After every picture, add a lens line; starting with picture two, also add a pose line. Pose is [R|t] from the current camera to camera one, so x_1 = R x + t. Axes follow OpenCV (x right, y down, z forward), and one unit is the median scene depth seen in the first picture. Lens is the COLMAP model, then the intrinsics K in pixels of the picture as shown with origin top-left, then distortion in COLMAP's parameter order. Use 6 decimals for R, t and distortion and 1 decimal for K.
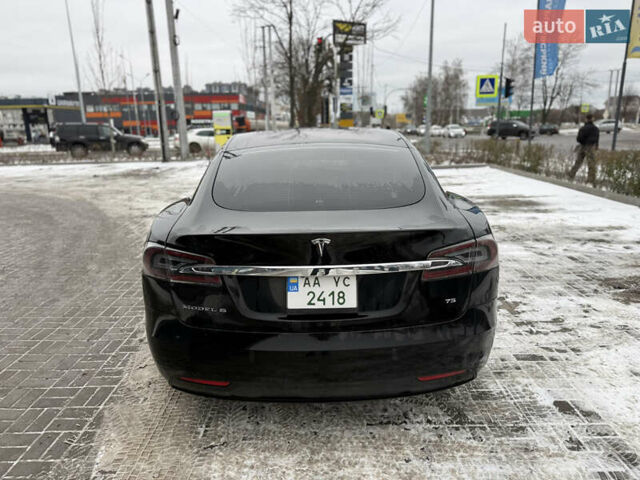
lens RADIAL K [[453.3, 0, 324.1], [0, 453.3, 240.8], [0, 0, 1]] dist [0.032784, -0.039502]
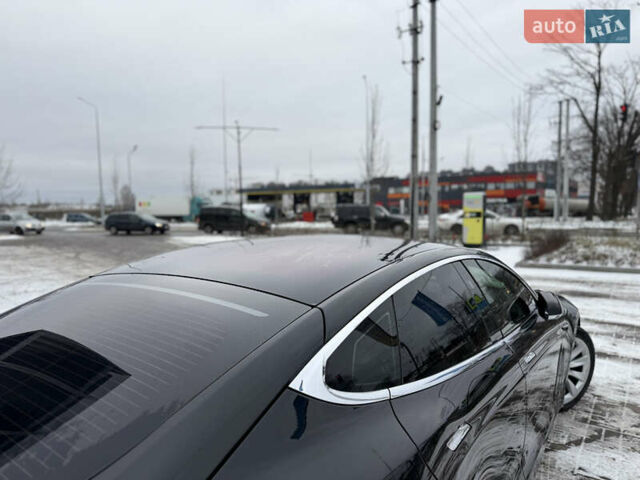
lens RADIAL K [[453.3, 0, 326.5], [0, 453.3, 240.9], [0, 0, 1]] dist [0.032784, -0.039502]
pose [[0.810846, 0.048704, -0.583229, 0.318365], [-0.145157, 0.982130, -0.119791, -0.151196], [0.566973, 0.181791, 0.803426, 0.452816]]
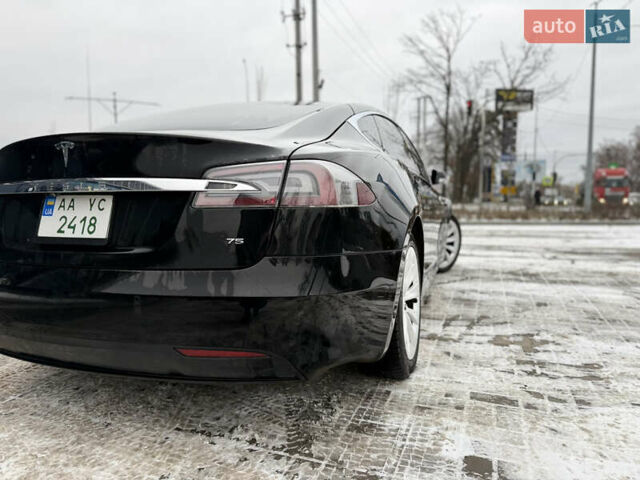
lens RADIAL K [[453.3, 0, 320.9], [0, 453.3, 242.3], [0, 0, 1]] dist [0.032784, -0.039502]
pose [[0.935758, 0.040971, -0.350255, 0.312984], [-0.093288, 0.986605, -0.133823, 0.103659], [0.340080, 0.157901, 0.927045, 0.199042]]
